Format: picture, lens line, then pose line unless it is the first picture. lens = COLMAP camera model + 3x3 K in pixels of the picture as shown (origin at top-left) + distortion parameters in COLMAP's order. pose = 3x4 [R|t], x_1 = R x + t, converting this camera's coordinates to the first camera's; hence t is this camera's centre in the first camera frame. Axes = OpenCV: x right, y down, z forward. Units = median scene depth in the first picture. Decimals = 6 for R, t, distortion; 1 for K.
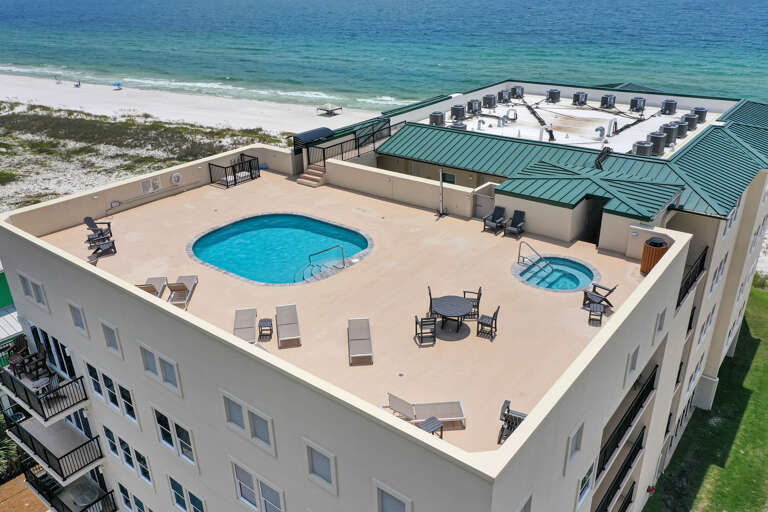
lens RADIAL K [[601.6, 0, 384.0], [0, 601.6, 256.0], [0, 0, 1]] dist [0.010093, 0.007932]
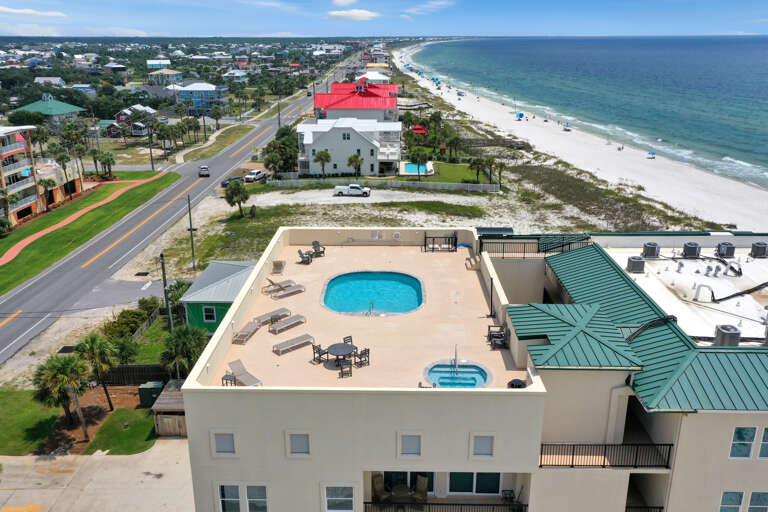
lens RADIAL K [[645.6, 0, 384.0], [0, 645.6, 256.0], [0, 0, 1]] dist [0.004788, 0.002916]
pose [[0.608130, 0.271313, -0.746034, 0.848765], [-0.346605, 0.936220, 0.057944, -0.171774], [0.714173, 0.223342, 0.663382, -0.037113]]
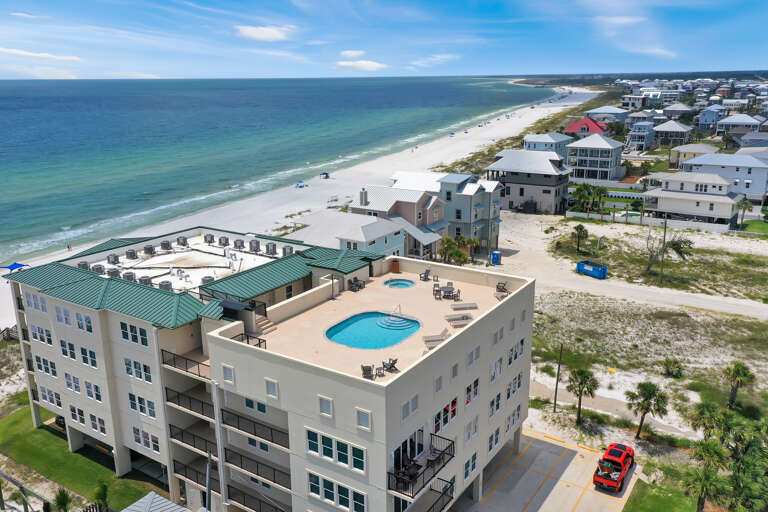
lens RADIAL K [[645.6, 0, 384.0], [0, 645.6, 256.0], [0, 0, 1]] dist [0.004788, 0.002916]
pose [[-0.080491, -0.248409, 0.965305, -1.708056], [0.425000, 0.867449, 0.258665, -0.595614], [-0.901608, 0.431075, 0.035751, 0.685076]]
